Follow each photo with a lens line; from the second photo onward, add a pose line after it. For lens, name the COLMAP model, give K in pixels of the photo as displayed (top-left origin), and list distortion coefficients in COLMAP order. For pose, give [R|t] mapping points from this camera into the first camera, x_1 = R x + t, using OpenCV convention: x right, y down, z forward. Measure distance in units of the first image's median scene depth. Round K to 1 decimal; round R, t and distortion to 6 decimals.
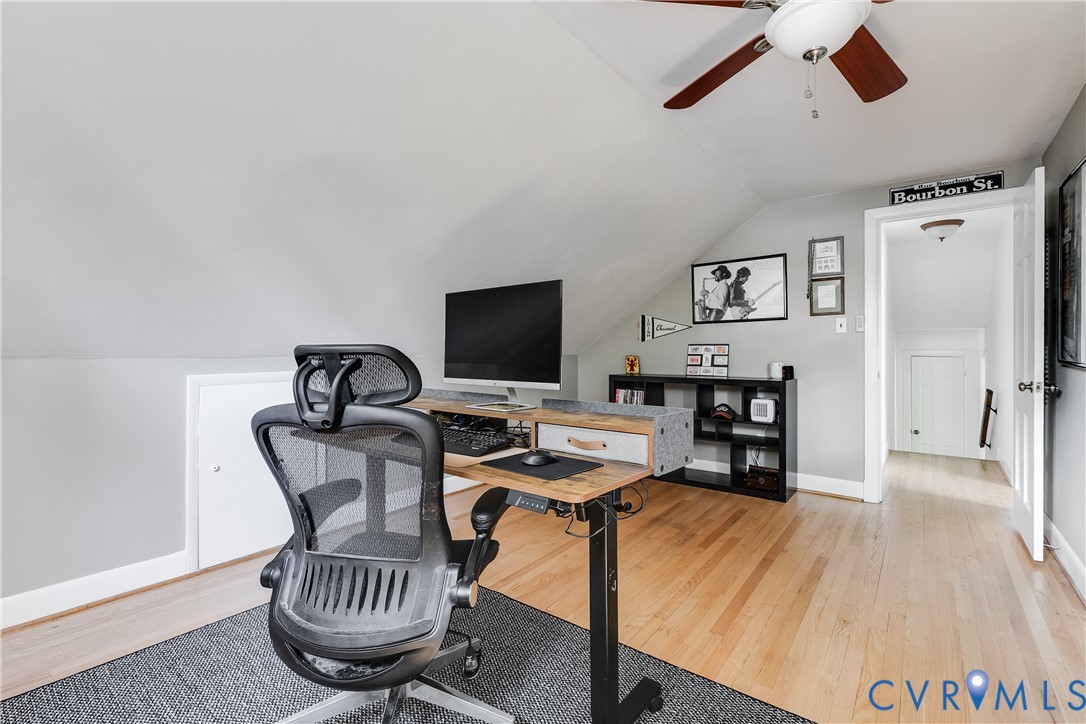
lens RADIAL K [[484.1, 0, 543.8], [0, 484.1, 355.3], [0, 0, 1]] dist [0.009485, -0.001630]
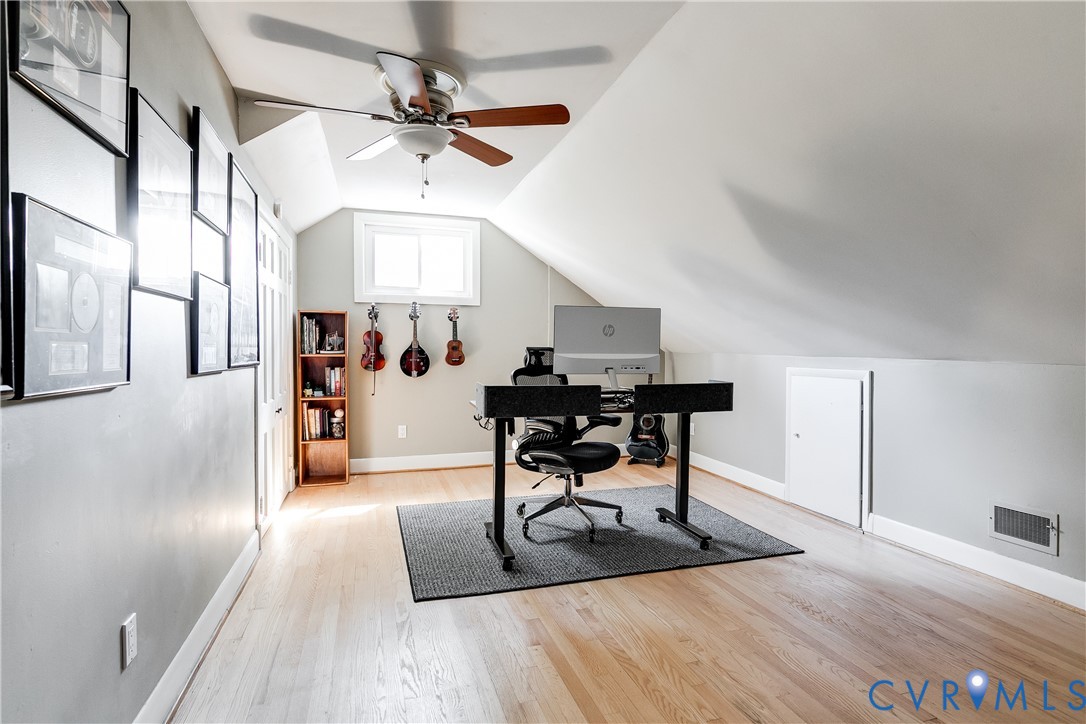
lens RADIAL K [[536.3, 0, 540.8], [0, 536.3, 357.3], [0, 0, 1]] dist [0.001698, 0.000022]
pose [[-0.562748, 0.011650, -0.826546, 1.131671], [-0.007107, 0.999796, 0.018931, -0.008018], [0.826598, 0.016528, -0.562550, 1.452501]]
